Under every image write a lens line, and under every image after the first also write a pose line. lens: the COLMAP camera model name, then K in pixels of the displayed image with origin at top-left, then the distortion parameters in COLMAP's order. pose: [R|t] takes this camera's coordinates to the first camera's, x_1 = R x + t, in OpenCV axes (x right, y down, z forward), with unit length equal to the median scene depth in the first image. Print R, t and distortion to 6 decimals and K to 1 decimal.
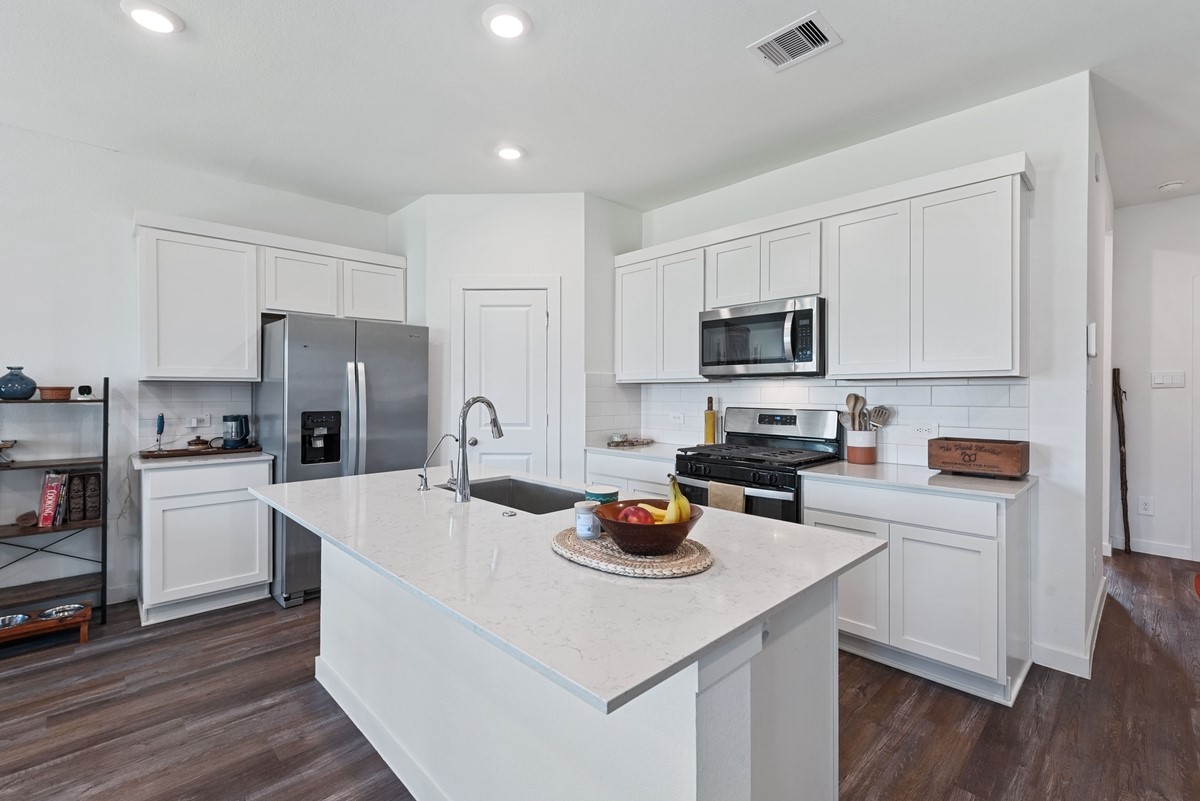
lens RADIAL K [[528.2, 0, 570.4], [0, 528.2, 394.1], [0, 0, 1]] dist [0.003618, 0.000037]
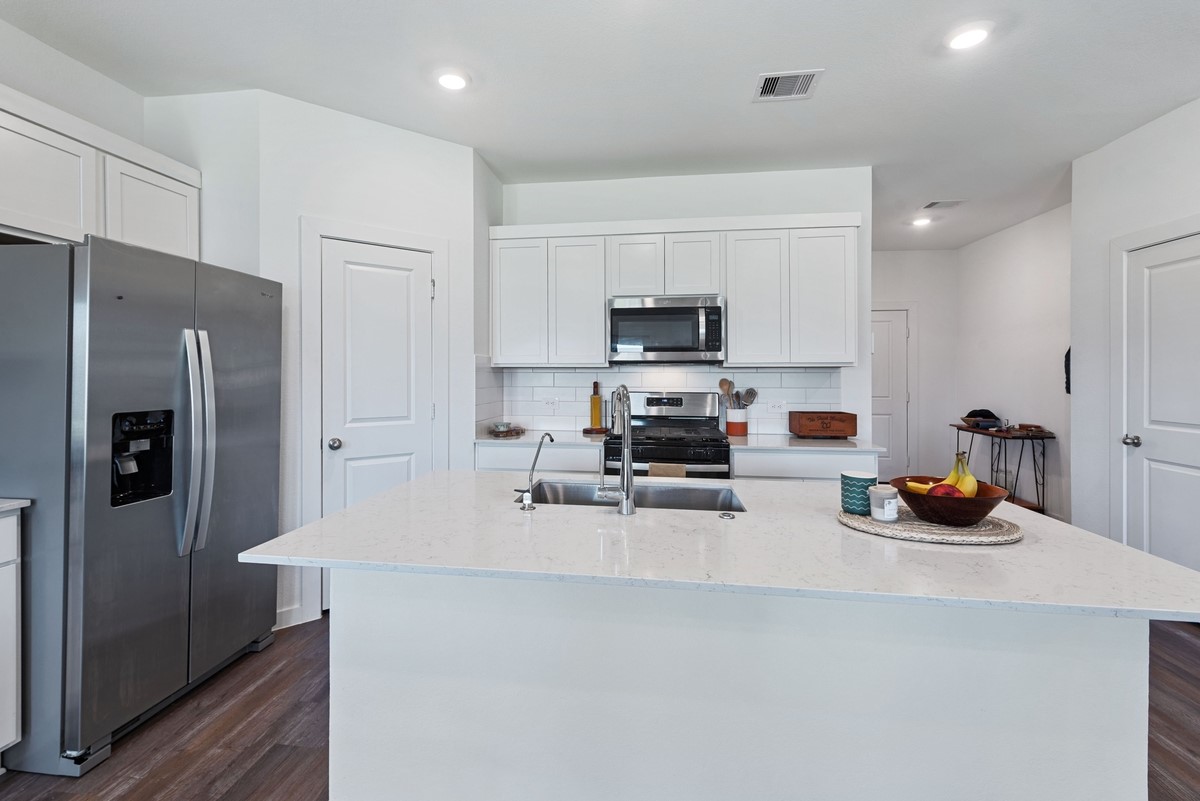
lens RADIAL K [[537.0, 0, 584.5], [0, 537.0, 376.1], [0, 0, 1]] dist [0.001933, 0.000082]
pose [[0.777682, 0.000148, 0.628658, -0.455957], [0.000589, 0.999999, -0.000963, -0.005275], [-0.628657, 0.001119, 0.777682, 0.229778]]
